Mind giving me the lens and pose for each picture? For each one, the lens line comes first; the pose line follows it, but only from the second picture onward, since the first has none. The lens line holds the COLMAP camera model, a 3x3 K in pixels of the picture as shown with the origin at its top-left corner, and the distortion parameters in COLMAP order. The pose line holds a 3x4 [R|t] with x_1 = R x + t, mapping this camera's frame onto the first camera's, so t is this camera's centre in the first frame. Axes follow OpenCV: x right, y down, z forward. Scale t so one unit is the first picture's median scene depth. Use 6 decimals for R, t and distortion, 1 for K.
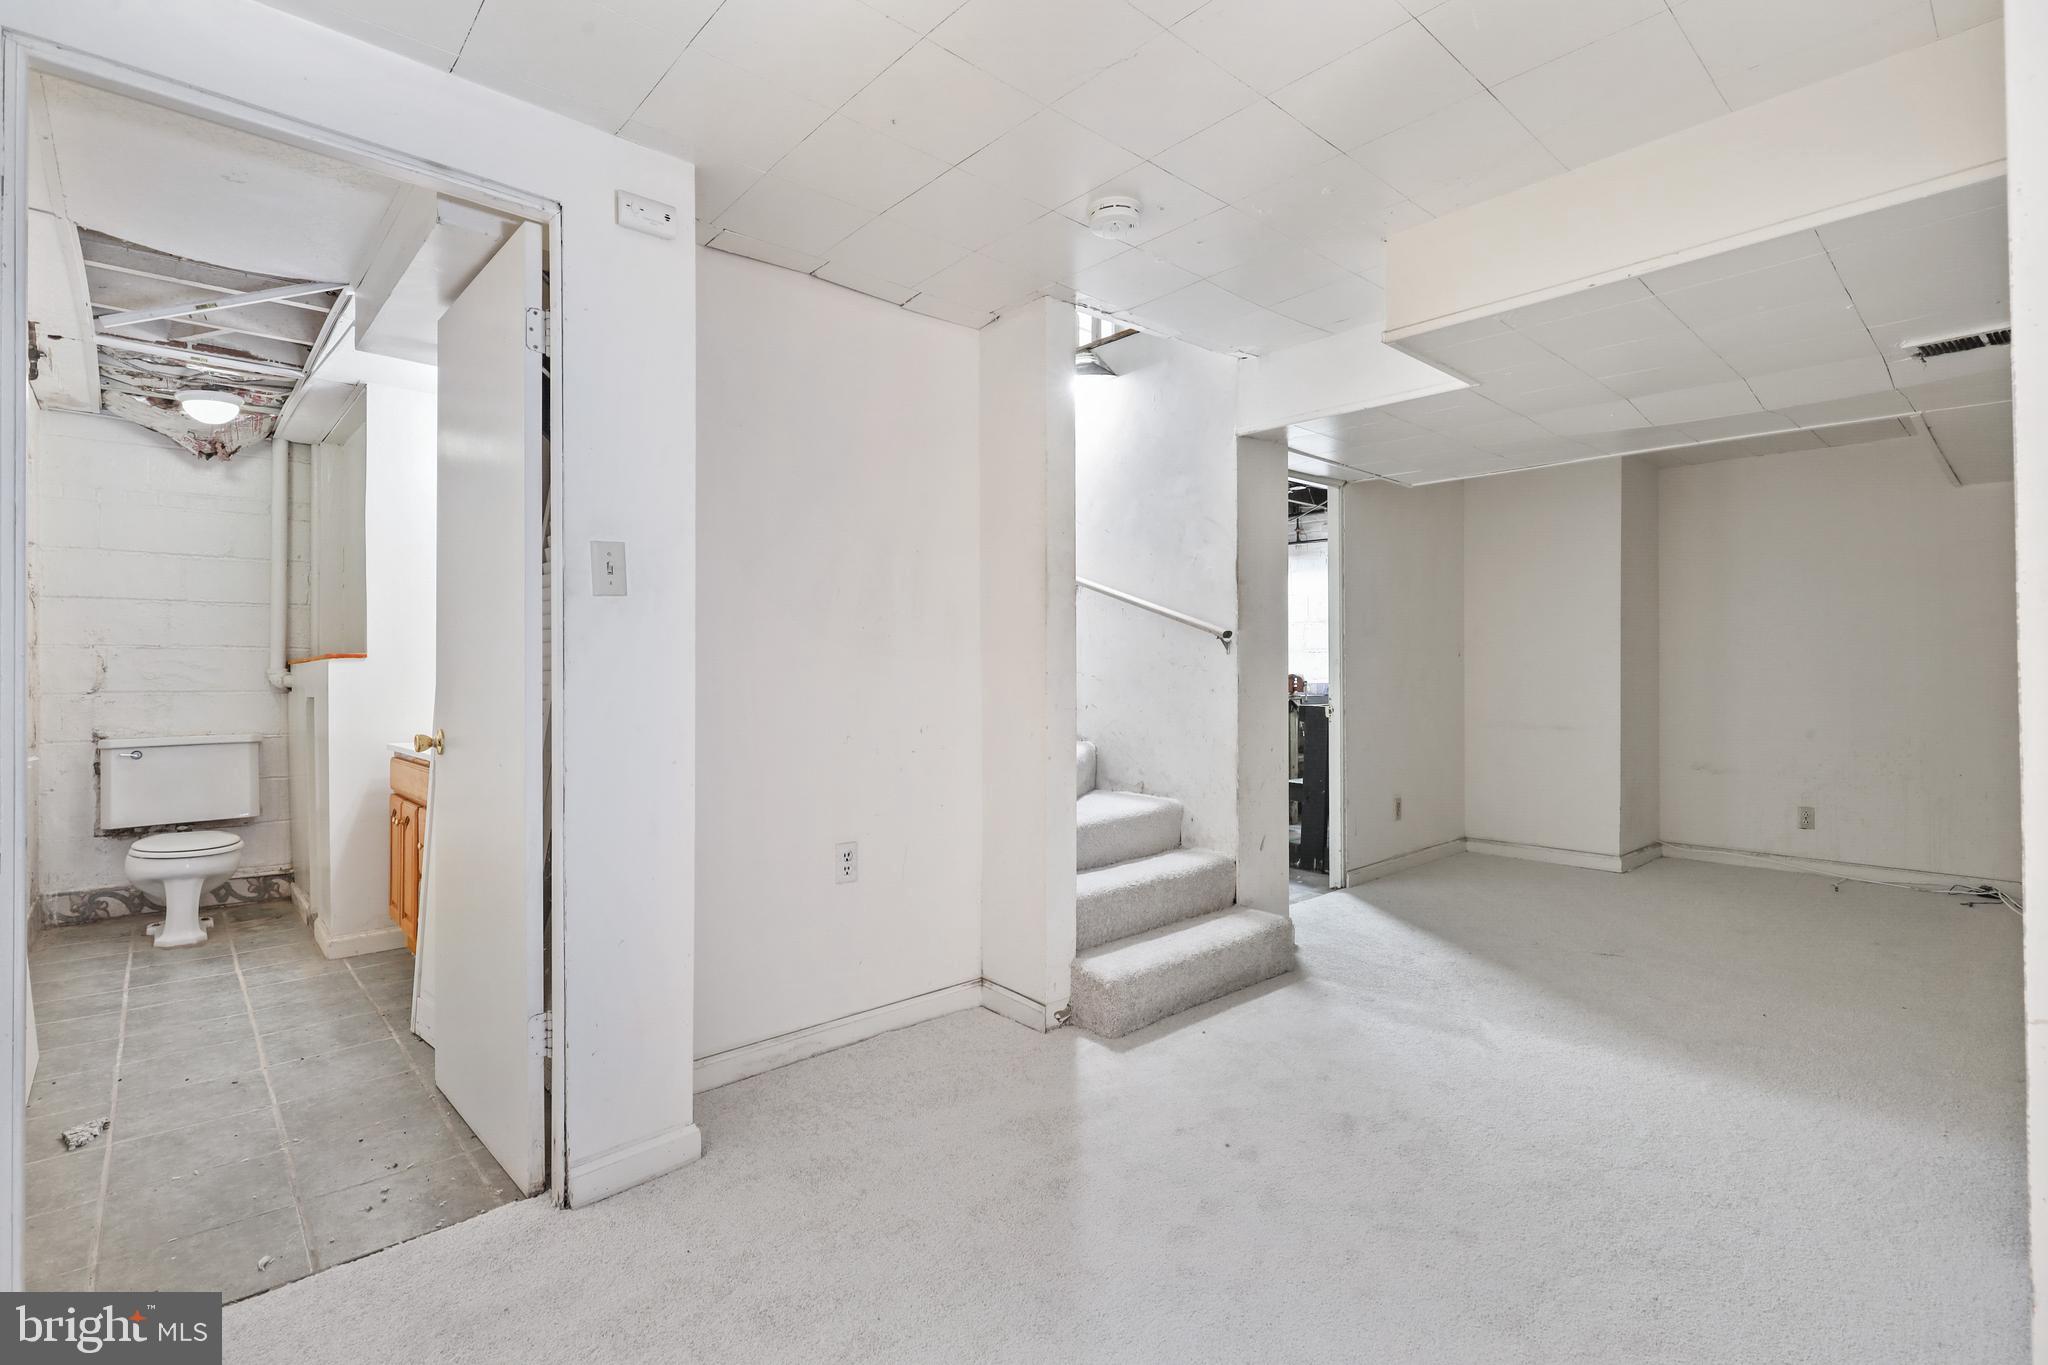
lens RADIAL K [[955.1, 0, 1024.2], [0, 955.1, 675.7], [0, 0, 1]] dist [-0.000958, 0.000420]
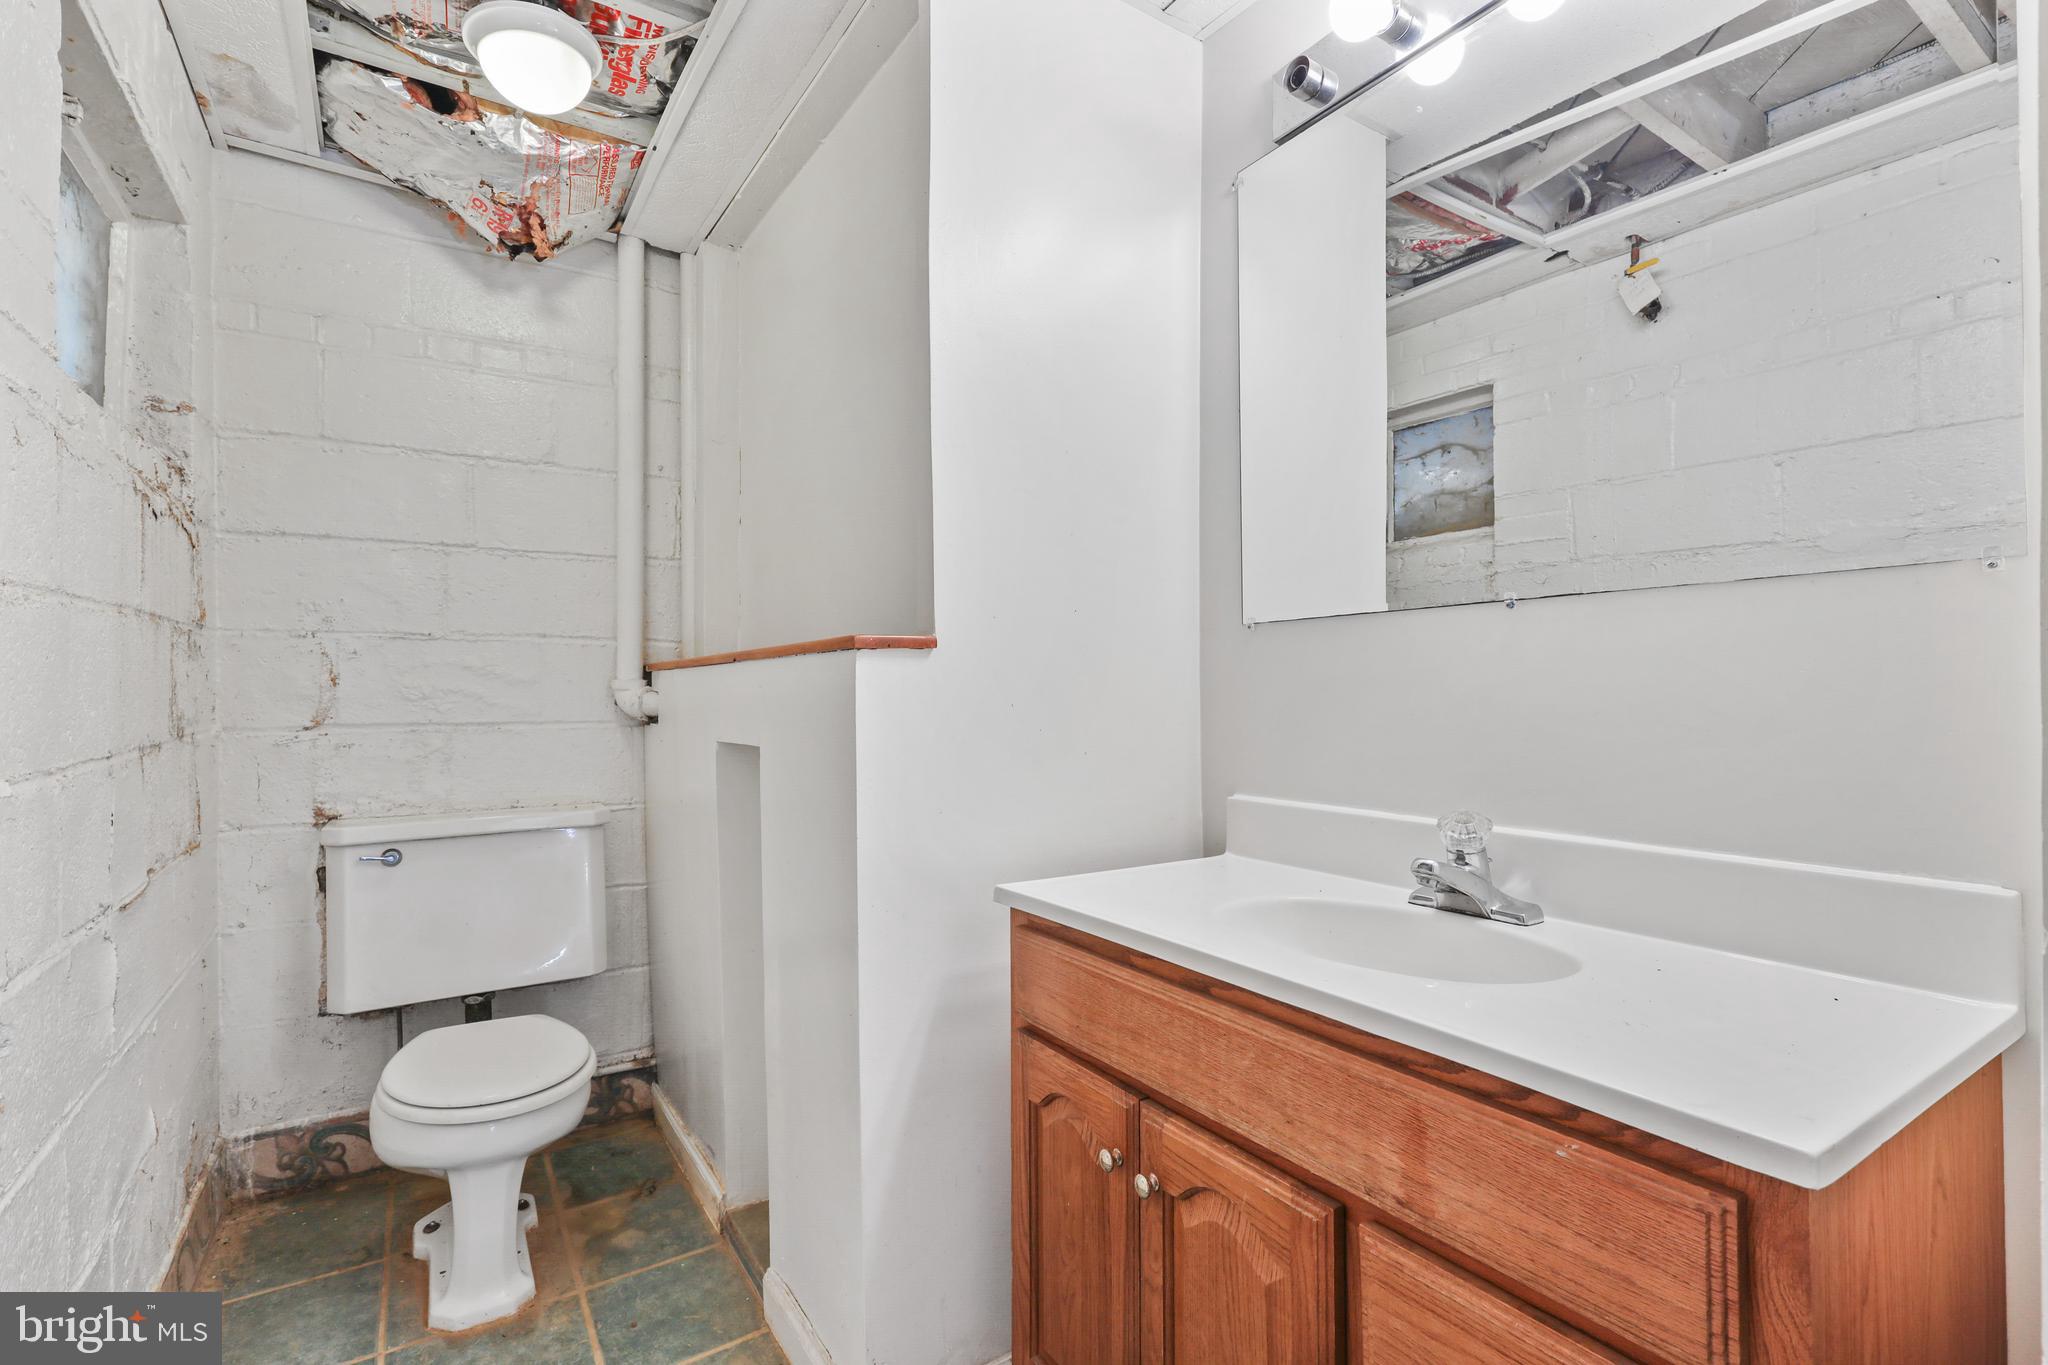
lens RADIAL K [[958.4, 0, 1042.6], [0, 958.4, 704.0], [0, 0, 1]] dist [-0.002640, 0.000351]
pose [[0.987112, 0.004485, -0.159968, -0.515397], [-0.001961, 0.999871, 0.015928, -0.003208], [0.160018, -0.015409, 0.986994, 0.562777]]
